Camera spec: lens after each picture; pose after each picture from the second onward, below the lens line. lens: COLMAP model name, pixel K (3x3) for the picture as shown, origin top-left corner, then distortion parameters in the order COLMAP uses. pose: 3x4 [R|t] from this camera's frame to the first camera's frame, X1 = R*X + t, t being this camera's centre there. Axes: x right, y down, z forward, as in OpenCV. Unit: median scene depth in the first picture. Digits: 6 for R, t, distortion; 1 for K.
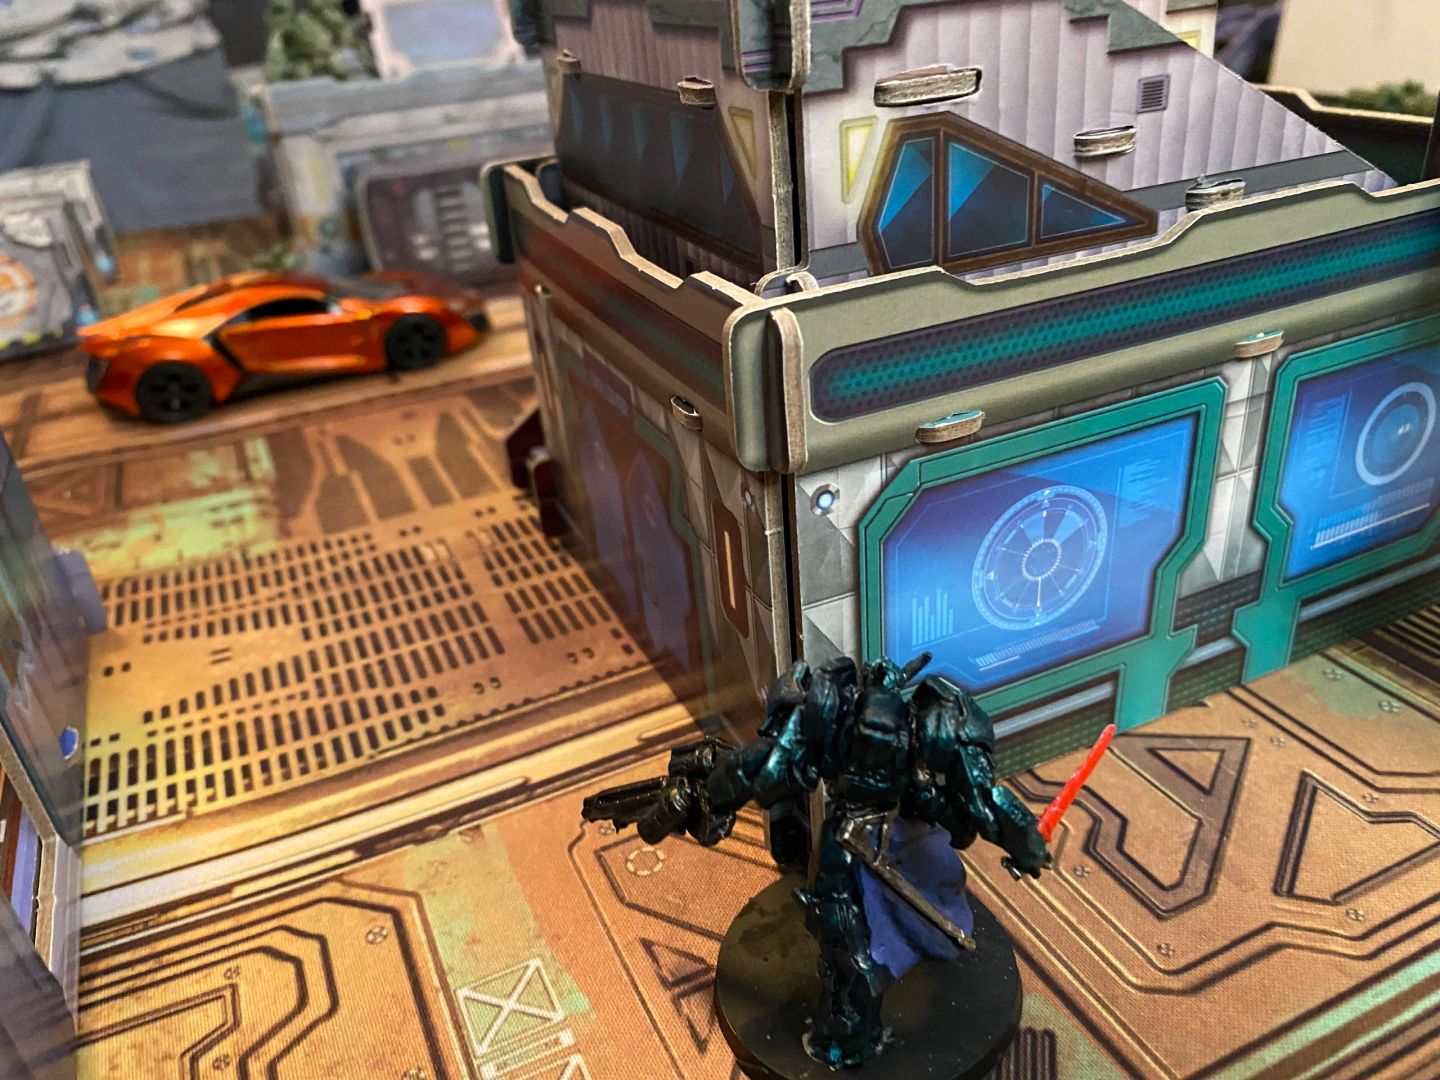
lens RADIAL K [[1135.9, 0, 728.1], [0, 1135.9, 535.0], [0, 0, 1]] dist [0.003444, -0.006618]
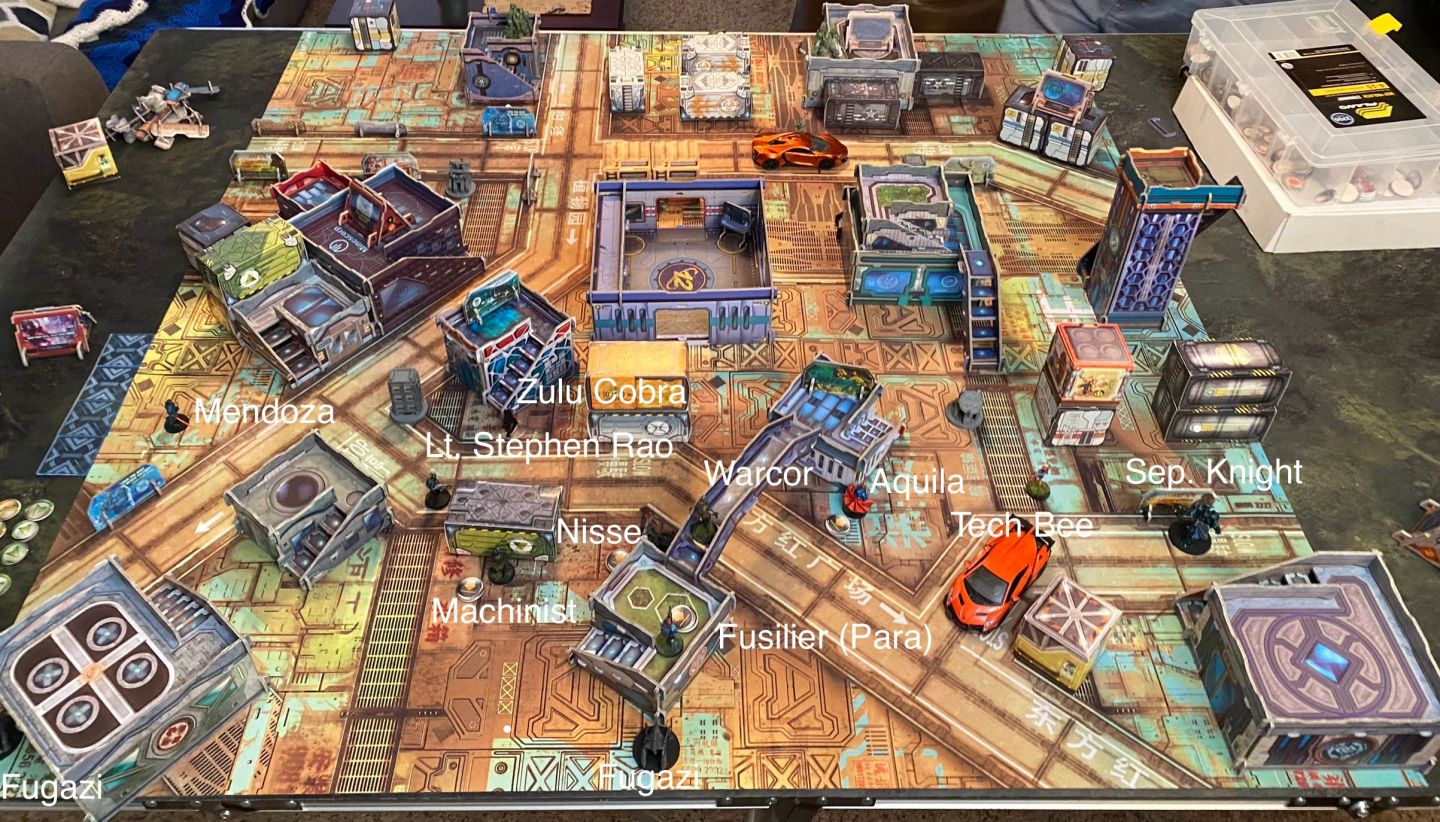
lens RADIAL K [[1118.8, 0, 686.5], [0, 1118.8, 299.9], [0, 0, 1]] dist [0.031206, -0.007191]
pose [[0.901831, 0.357208, -0.243110, 0.961859], [-0.274908, 0.908415, 0.314972, -1.964345], [0.333356, -0.217219, 0.917437, -6.785937]]
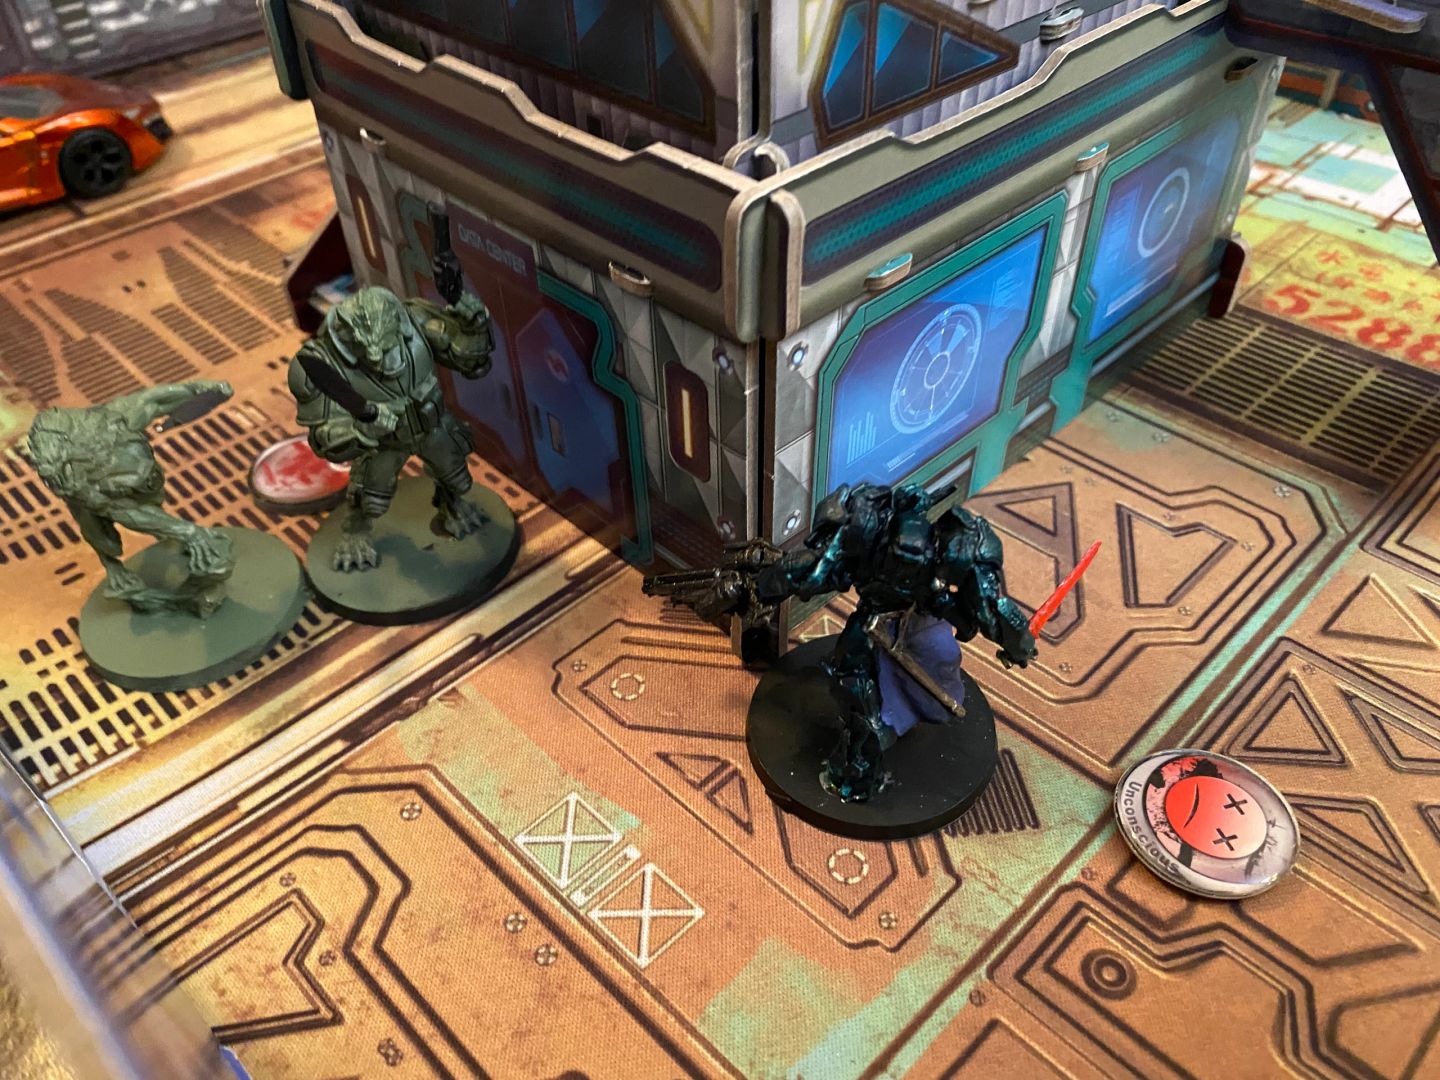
lens RADIAL K [[1135.4, 0, 720.0], [0, 1135.4, 540.0], [0, 0, 1]] dist [0.000007, 0.002409]
pose [[0.941175, -0.185530, 0.282433, -0.285162], [0.115501, 0.962082, 0.247097, -0.121045], [-0.317568, -0.199940, 0.926917, -0.029218]]
